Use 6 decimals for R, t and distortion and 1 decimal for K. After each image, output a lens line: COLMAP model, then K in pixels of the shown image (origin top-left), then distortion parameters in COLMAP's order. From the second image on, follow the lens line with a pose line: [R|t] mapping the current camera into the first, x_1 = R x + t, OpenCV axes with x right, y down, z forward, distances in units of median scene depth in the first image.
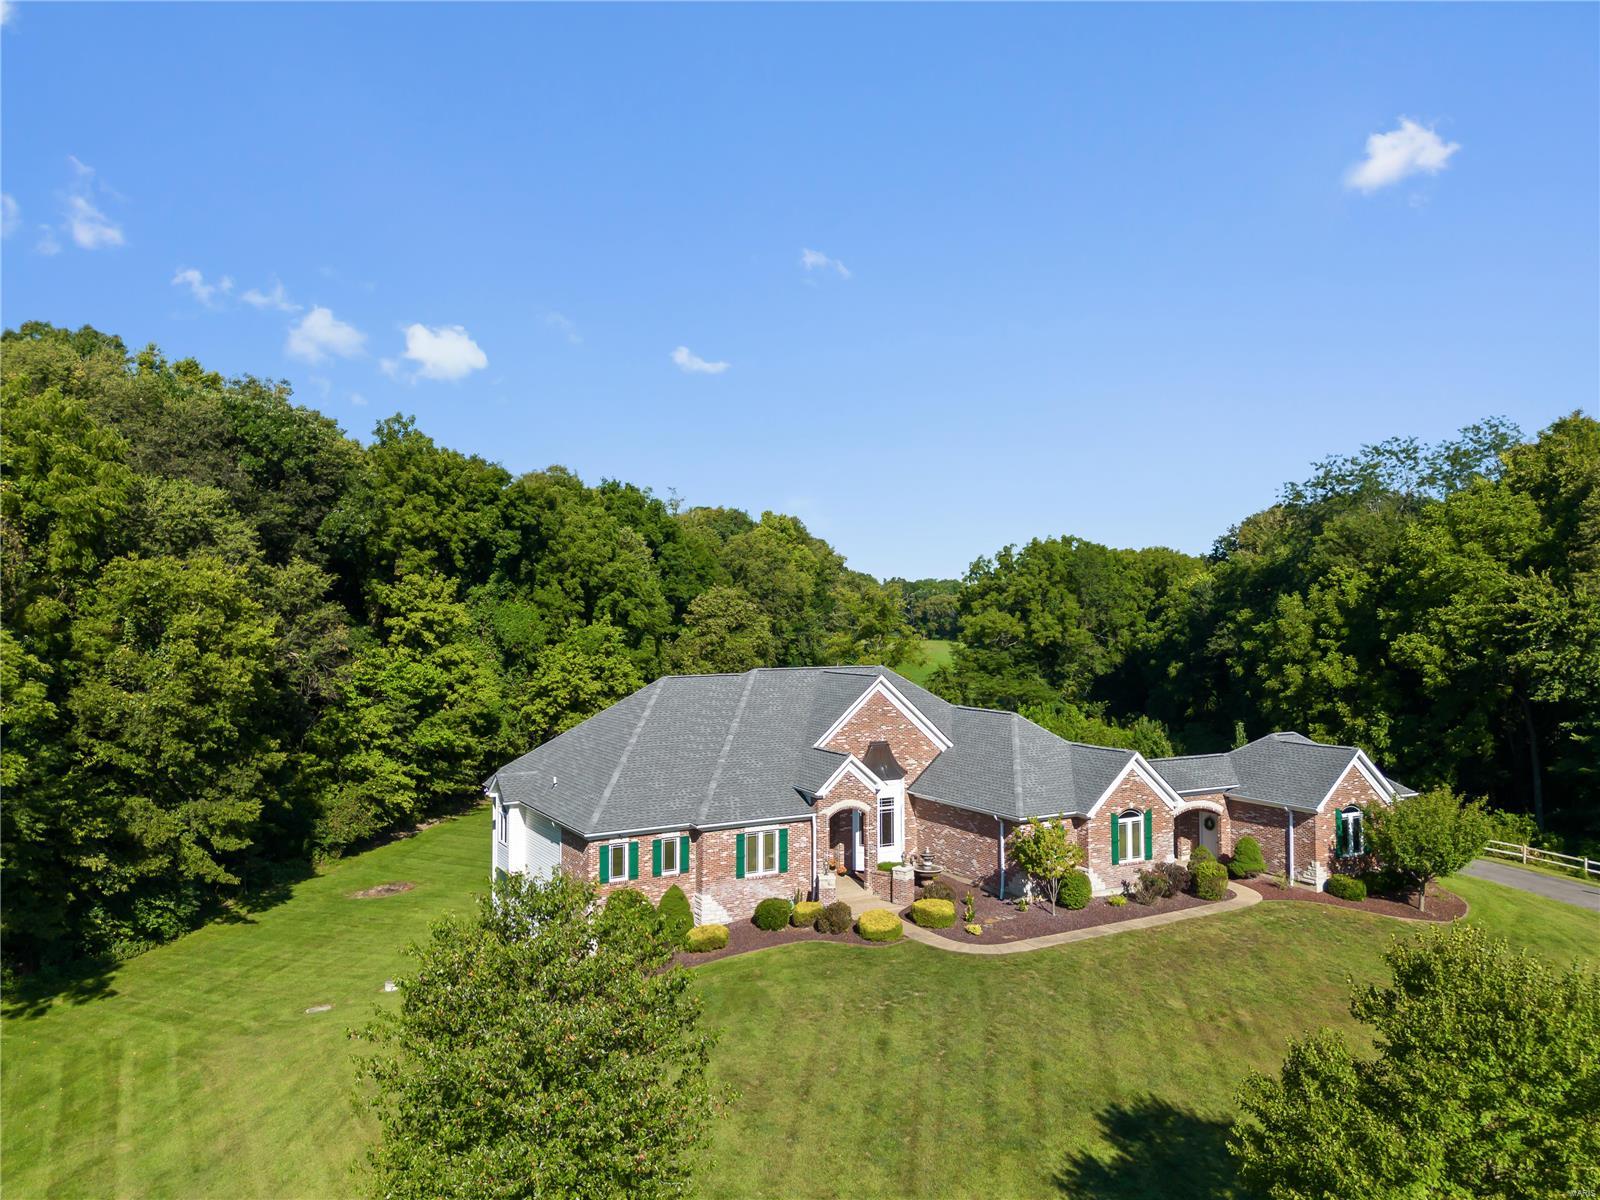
lens RADIAL K [[1097.7, 0, 788.3], [0, 1097.7, 606.0], [0, 0, 1]] dist [0.013417, -0.005592]
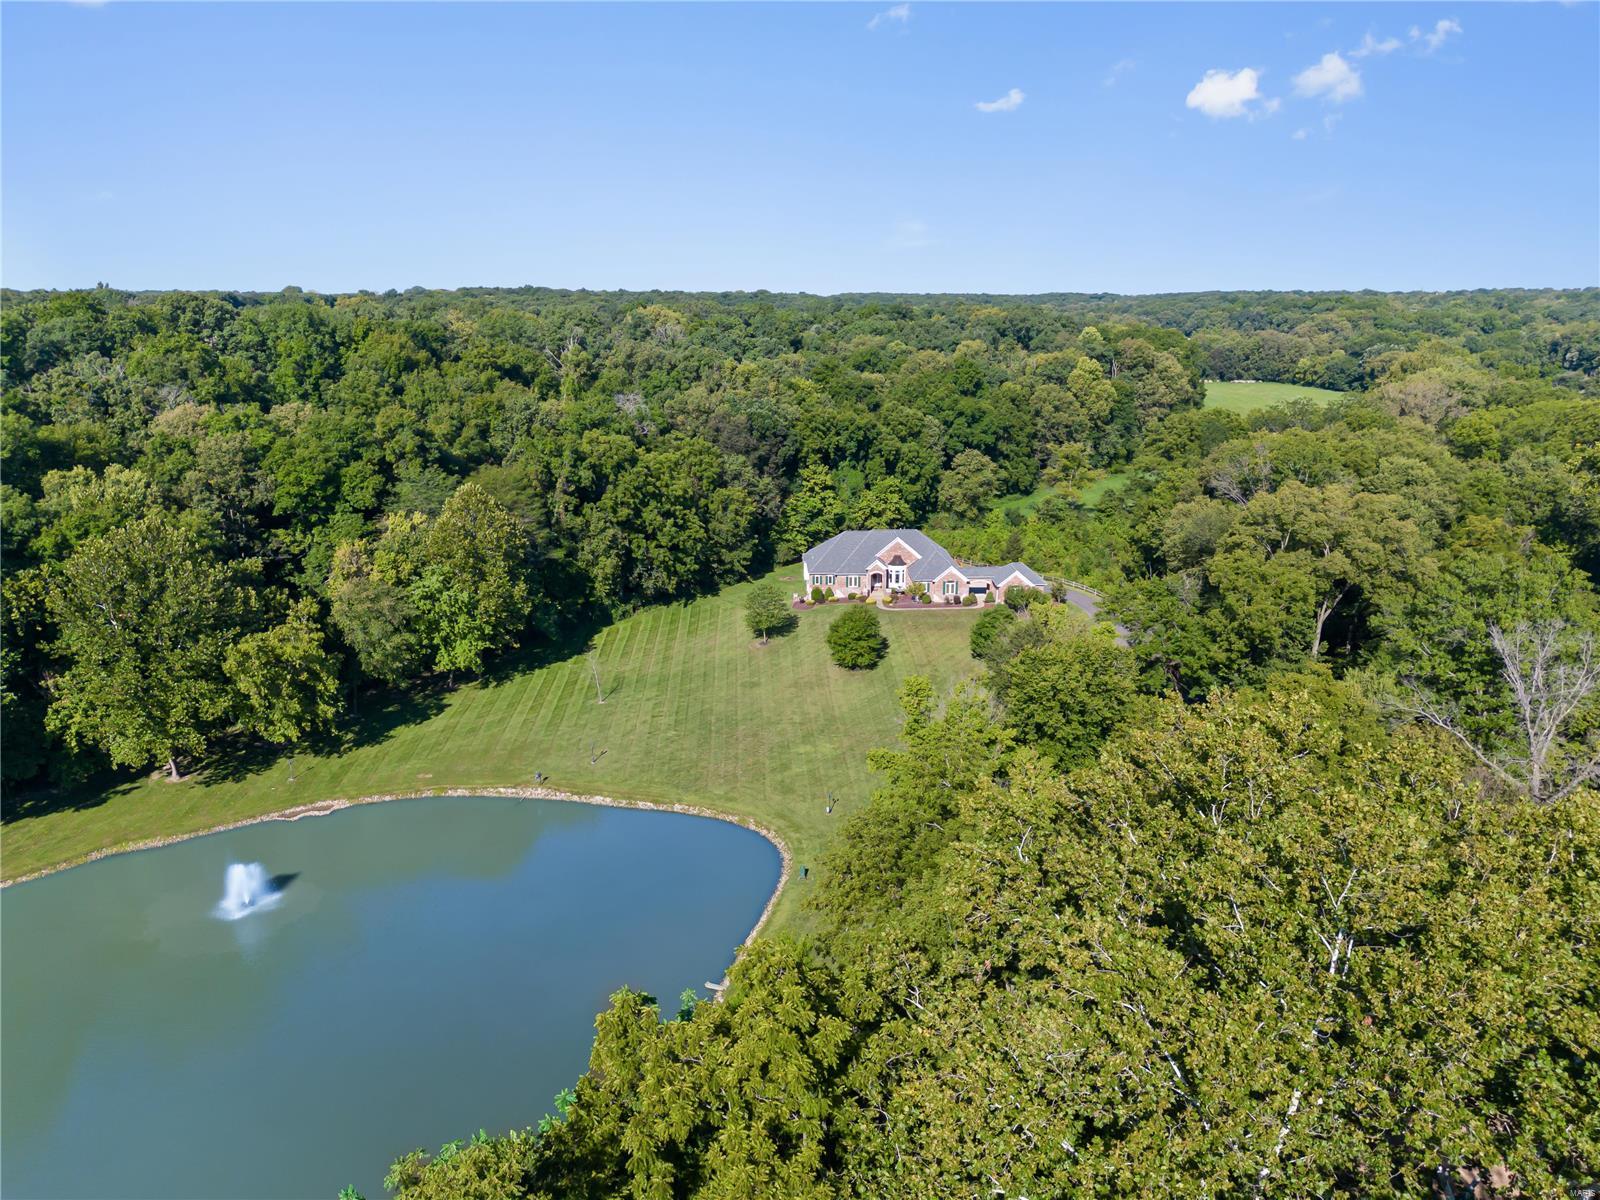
lens RADIAL K [[1312.6, 0, 799.9], [0, 1312.6, 588.6], [0, 0, 1]] dist [0.083556, -0.028566]
pose [[0.880493, 0.111627, -0.460728, 1.629809], [0.010741, 0.966934, 0.254800, -0.789374], [0.473937, -0.229299, 0.850180, -2.580128]]
